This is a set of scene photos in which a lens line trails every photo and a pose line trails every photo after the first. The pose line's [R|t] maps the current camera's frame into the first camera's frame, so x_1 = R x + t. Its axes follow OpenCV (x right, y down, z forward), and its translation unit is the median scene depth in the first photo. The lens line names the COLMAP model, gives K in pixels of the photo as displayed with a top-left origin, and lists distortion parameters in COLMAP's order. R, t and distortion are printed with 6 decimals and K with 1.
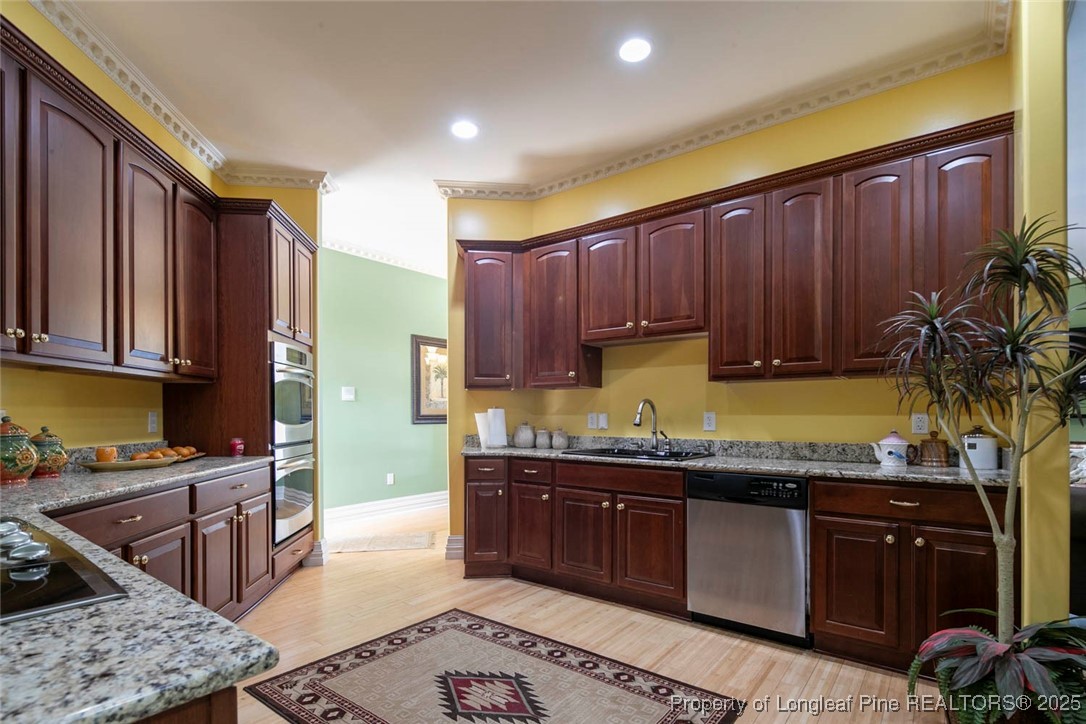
lens RADIAL K [[527.4, 0, 543.5], [0, 527.4, 364.8], [0, 0, 1]] dist [0.000345, 0.000563]
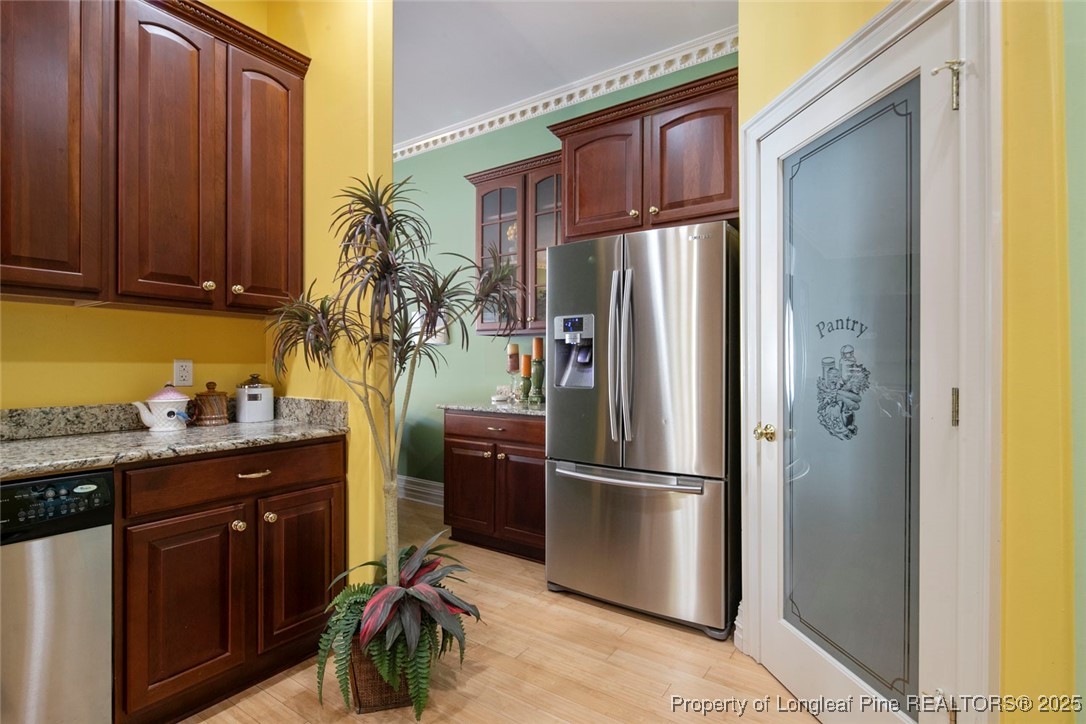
lens RADIAL K [[527.4, 0, 543.9], [0, 527.4, 363.3], [0, 0, 1]] dist [0.000345, 0.000563]
pose [[-0.045916, 0.004170, 0.998937, -0.093502], [-0.098034, 0.995145, -0.008661, 0.049877], [-0.994123, -0.098327, -0.045284, 0.496022]]
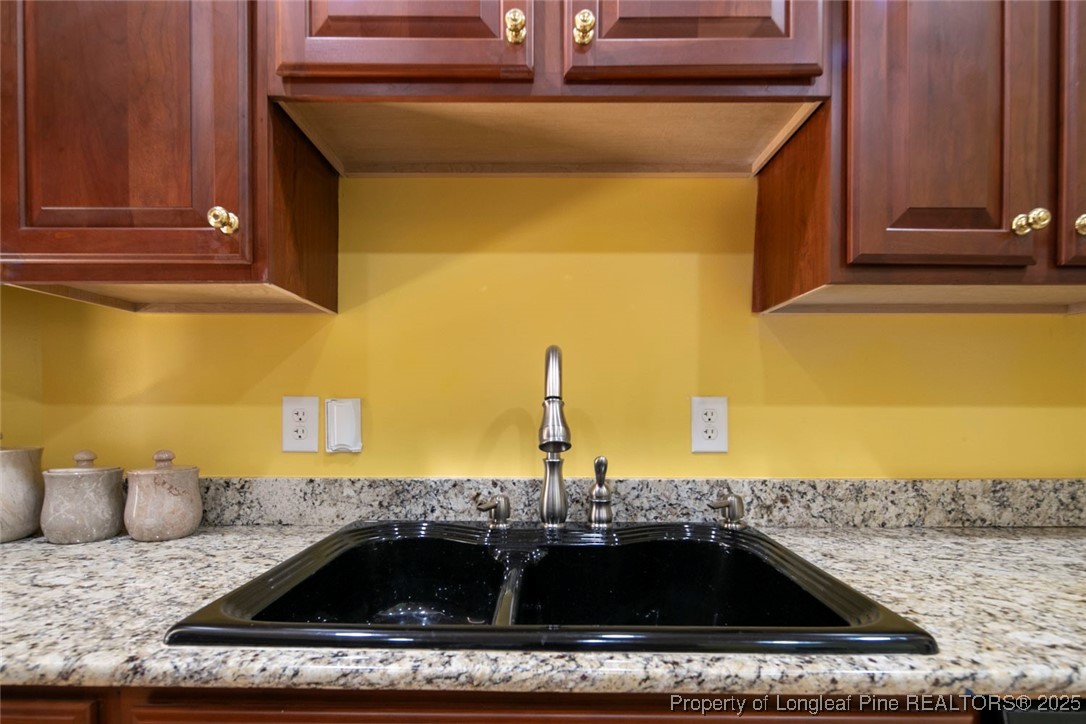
lens RADIAL K [[527.4, 0, 538.6], [0, 527.4, 414.1], [0, 0, 1]] dist [0.000345, 0.000563]
pose [[0.805492, -0.010457, 0.592515, 0.036988], [-0.057868, 0.993678, 0.096205, 0.090689], [-0.589775, -0.111780, 0.799794, 0.964356]]
